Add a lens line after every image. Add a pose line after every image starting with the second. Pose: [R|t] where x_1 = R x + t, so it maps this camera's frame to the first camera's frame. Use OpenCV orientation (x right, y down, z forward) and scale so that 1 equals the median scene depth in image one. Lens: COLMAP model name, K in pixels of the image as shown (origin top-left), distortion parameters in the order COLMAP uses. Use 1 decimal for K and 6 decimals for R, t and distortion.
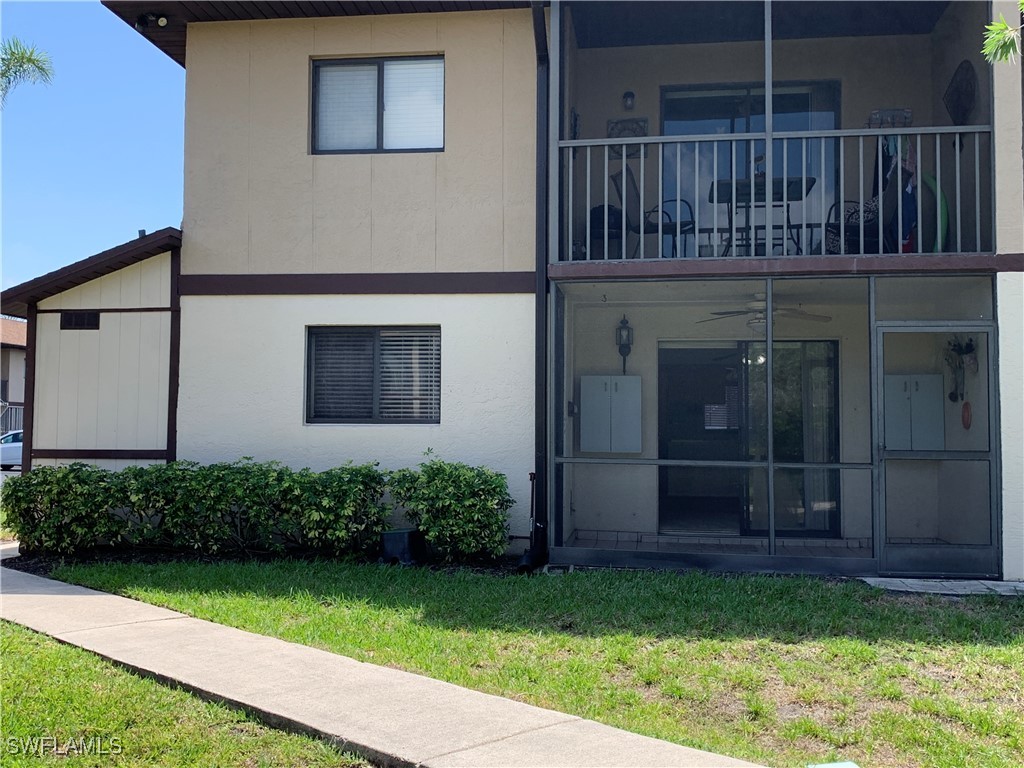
lens RADIAL K [[1100.7, 0, 508.4], [0, 1100.7, 379.7], [0, 0, 1]] dist [0.068613, 0.000000]
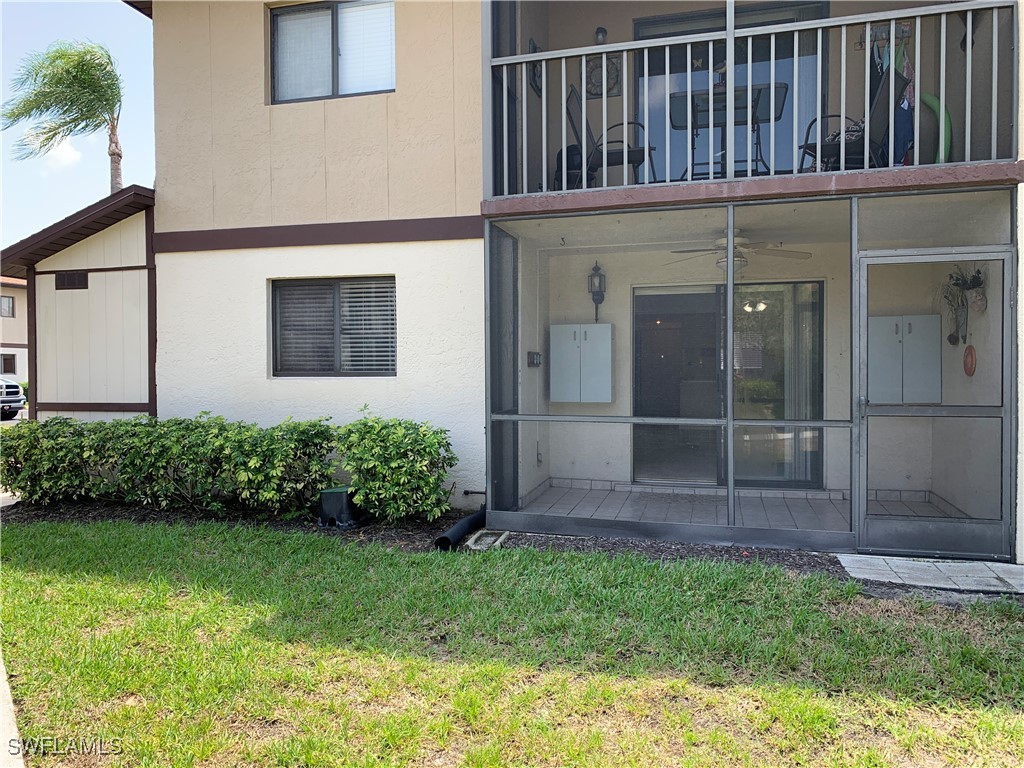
lens RADIAL K [[782.9, 0, 504.7], [0, 782.9, 384.8], [0, 0, 1]] dist [0.009312, 0.045545]
pose [[0.991982, -0.009844, -0.125993, 0.124963], [0.018427, 0.997573, 0.067141, 0.002757], [0.125027, -0.068924, 0.989756, 0.332195]]
